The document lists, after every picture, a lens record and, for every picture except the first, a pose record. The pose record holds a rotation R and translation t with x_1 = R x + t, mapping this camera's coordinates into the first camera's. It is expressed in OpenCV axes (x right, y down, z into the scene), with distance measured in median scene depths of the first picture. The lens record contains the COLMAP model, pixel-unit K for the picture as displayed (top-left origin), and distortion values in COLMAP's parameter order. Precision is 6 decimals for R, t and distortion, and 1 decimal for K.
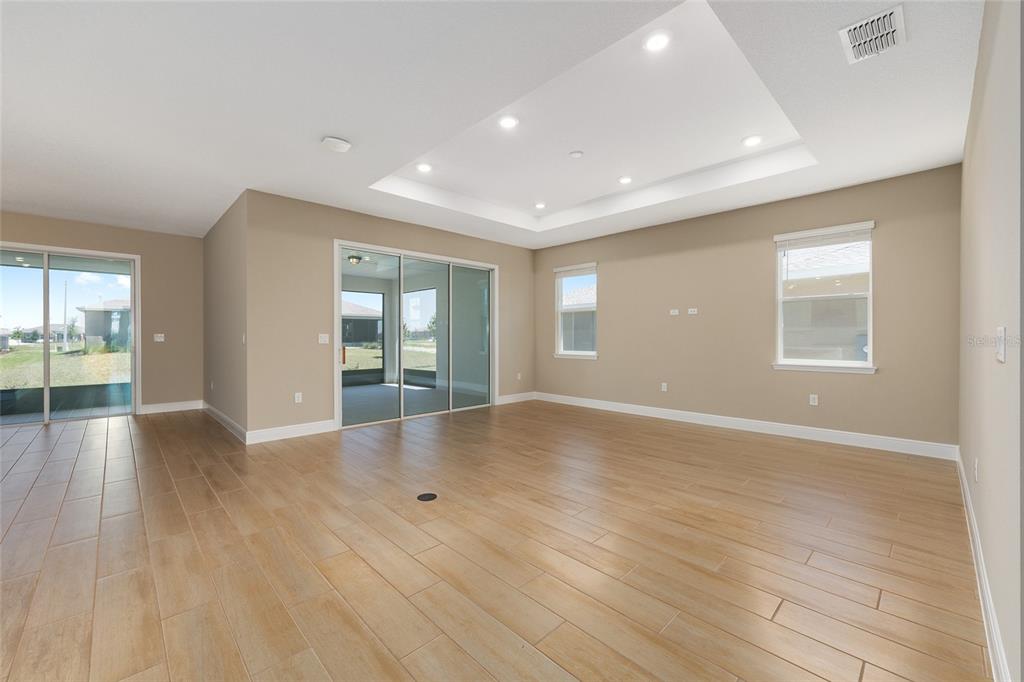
lens RADIAL K [[410.8, 0, 509.5], [0, 410.8, 337.3], [0, 0, 1]] dist [0.001411, -0.000261]
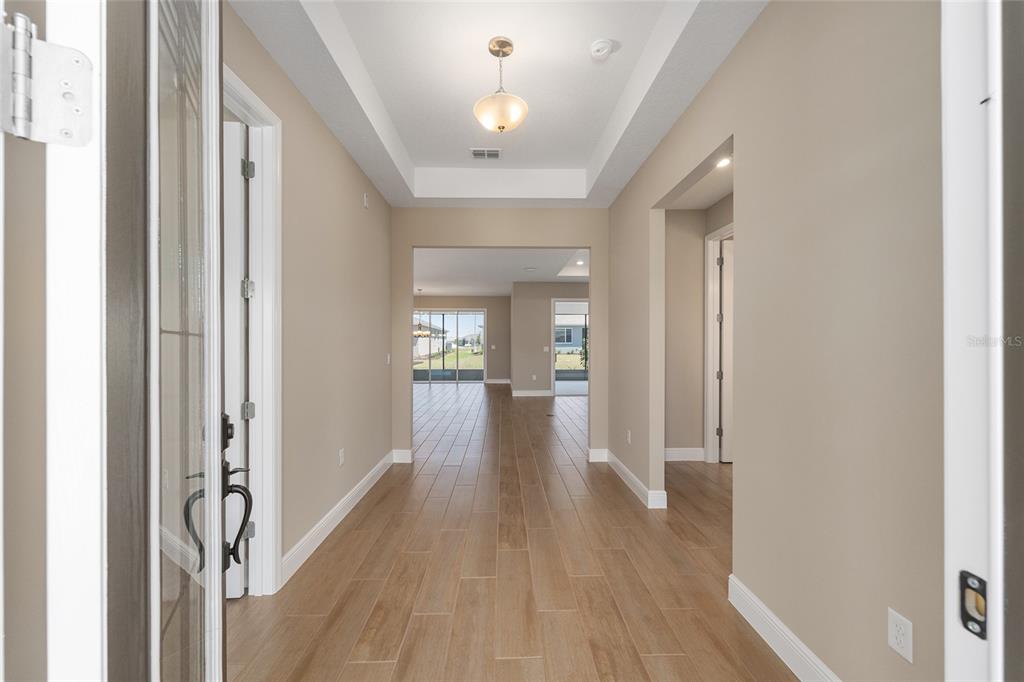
lens RADIAL K [[410.8, 0, 513.5], [0, 410.8, 343.2], [0, 0, 1]] dist [0.001411, -0.000261]
pose [[0.740482, 0.002036, -0.672074, 0.565513], [-0.000804, 0.999997, 0.002143, -0.021499], [0.672076, -0.001047, 0.740481, -0.422733]]
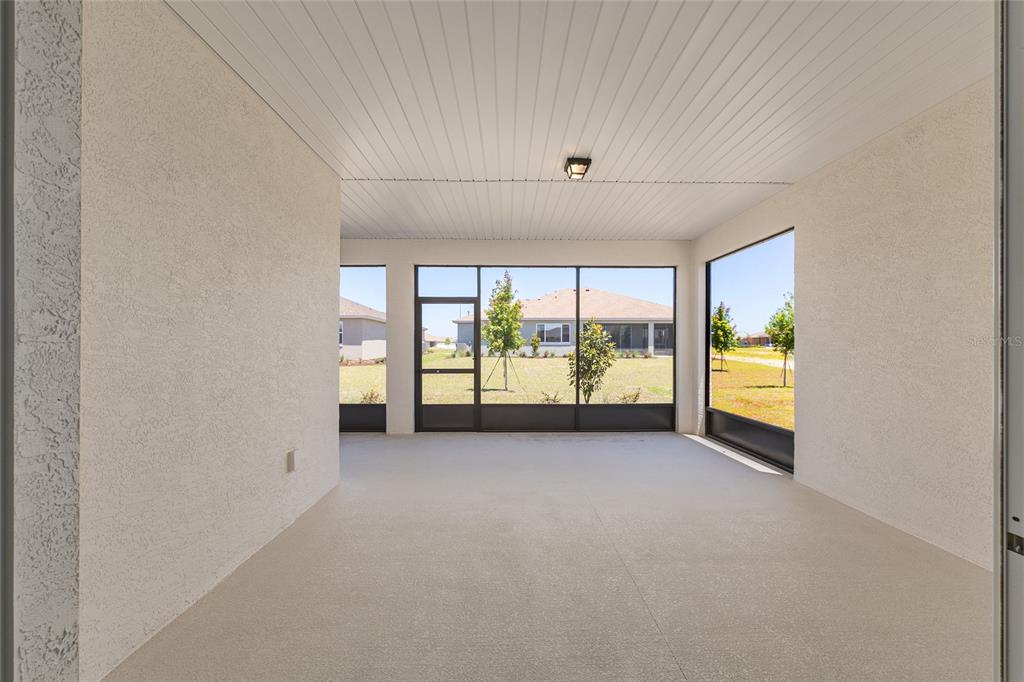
lens RADIAL K [[410.8, 0, 512.1], [0, 410.8, 343.1], [0, 0, 1]] dist [0.001411, -0.000261]
pose [[0.734703, 0.002993, -0.678382, -0.166495], [-0.004305, 0.999991, -0.000251, -0.006607], [0.678375, 0.003105, 0.734710, 0.777864]]
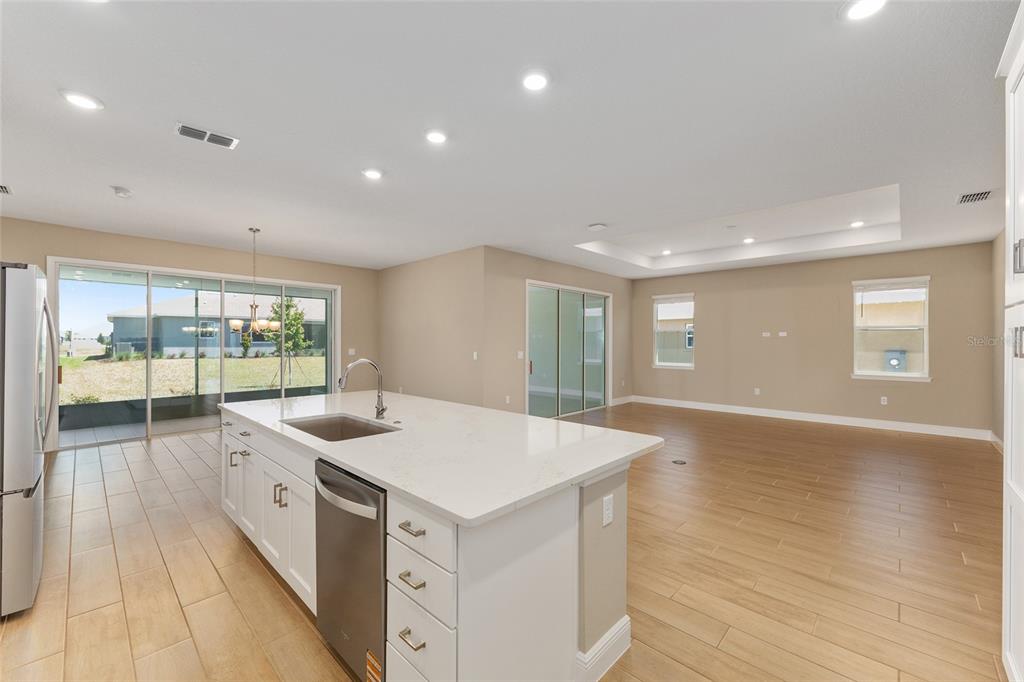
lens RADIAL K [[410.8, 0, 509.7], [0, 410.8, 339.0], [0, 0, 1]] dist [0.001411, -0.000261]
pose [[0.999034, 0.004985, 0.043665, -0.406190], [-0.004601, 0.999950, -0.008885, -0.026665], [-0.043707, 0.008676, 0.999007, -0.233715]]
